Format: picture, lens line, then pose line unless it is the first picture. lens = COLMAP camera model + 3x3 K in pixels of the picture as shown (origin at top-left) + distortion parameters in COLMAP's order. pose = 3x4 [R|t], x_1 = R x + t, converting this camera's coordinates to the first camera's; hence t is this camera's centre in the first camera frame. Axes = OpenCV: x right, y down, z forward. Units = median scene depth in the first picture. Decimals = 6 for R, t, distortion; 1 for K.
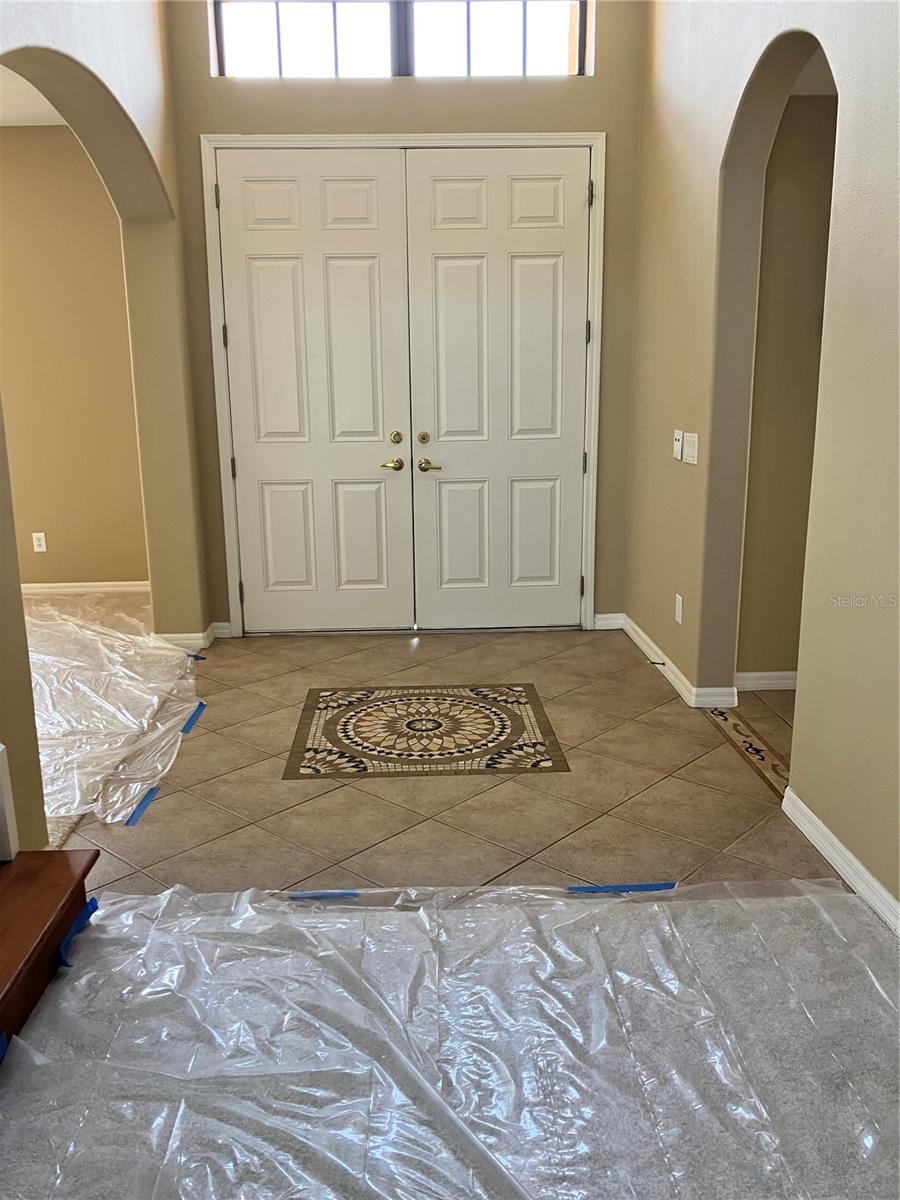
lens RADIAL K [[982.5, 0, 450.0], [0, 982.5, 600.0], [0, 0, 1]] dist [0.062336, -0.078610]
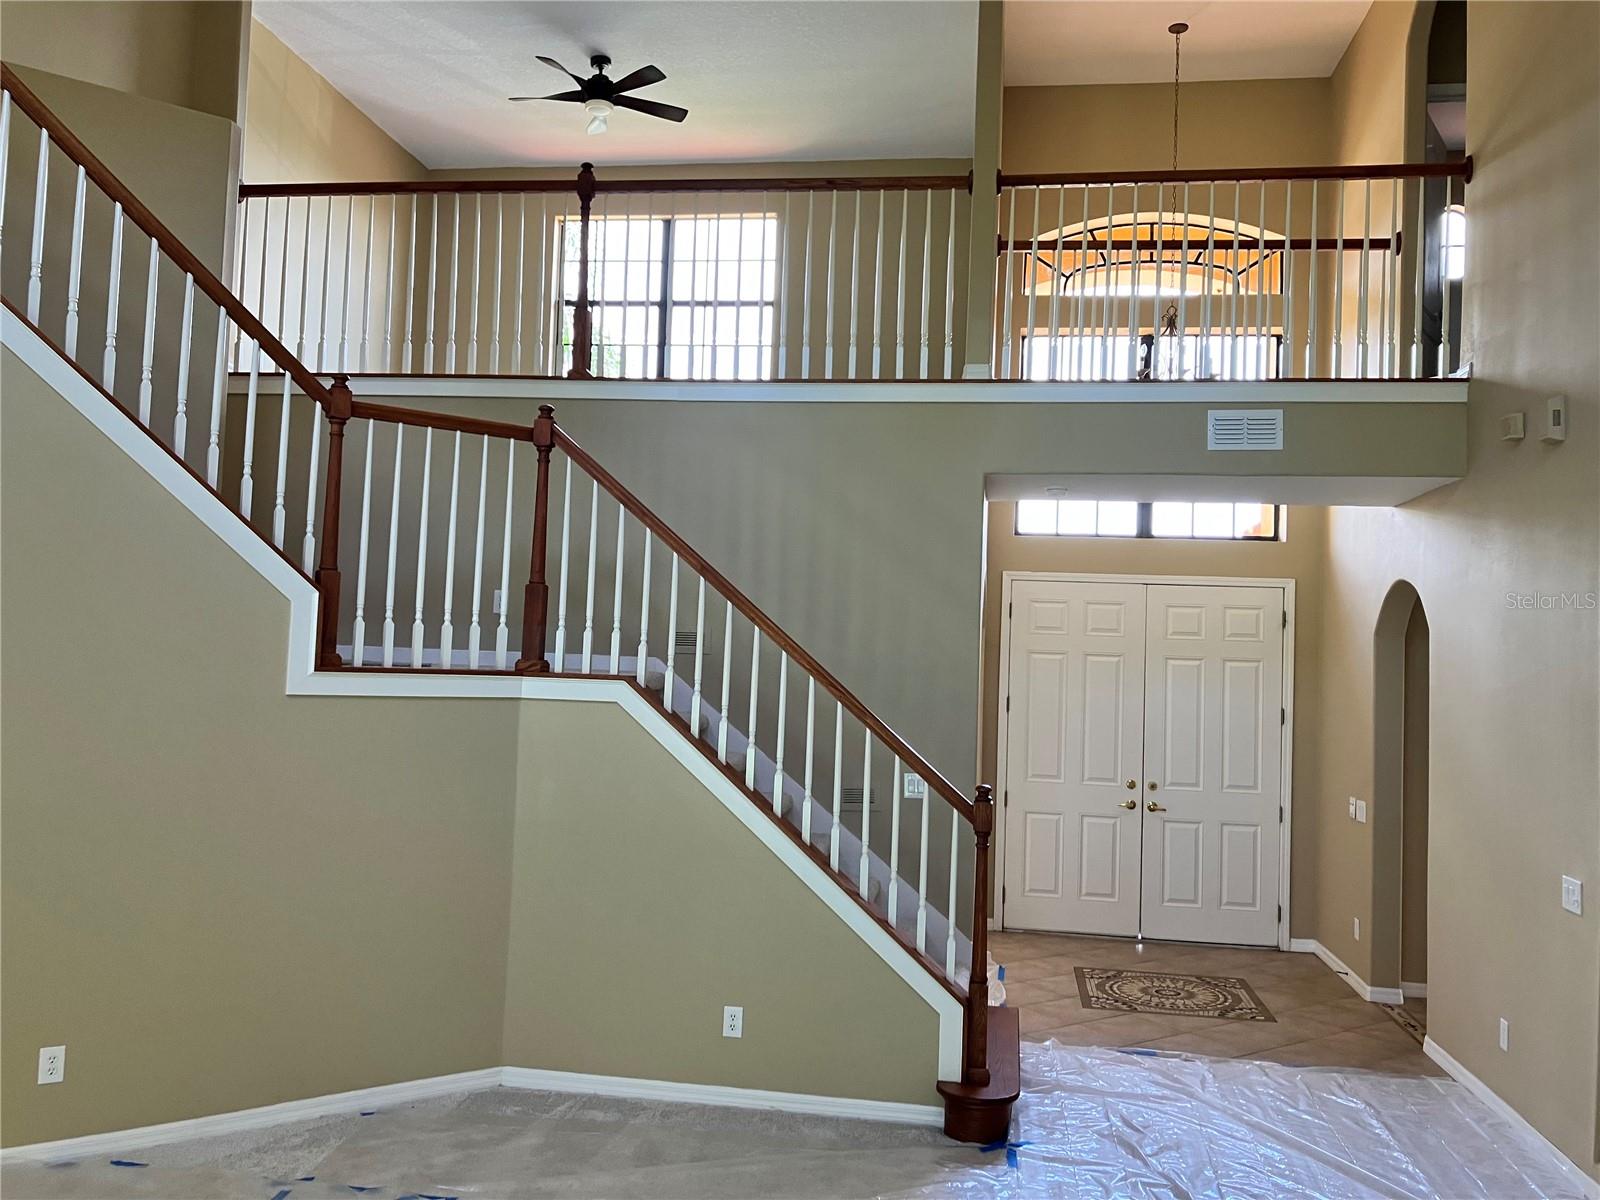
lens RADIAL K [[1288.2, 0, 821.9], [0, 1288.2, 592.1], [0, 0, 1]] dist [0.011167, 0.000277]
pose [[0.980069, 0.036798, -0.195221, -0.155040], [-0.090114, 0.958126, -0.271796, 0.111247], [0.177045, 0.283971, 0.942346, -0.909455]]
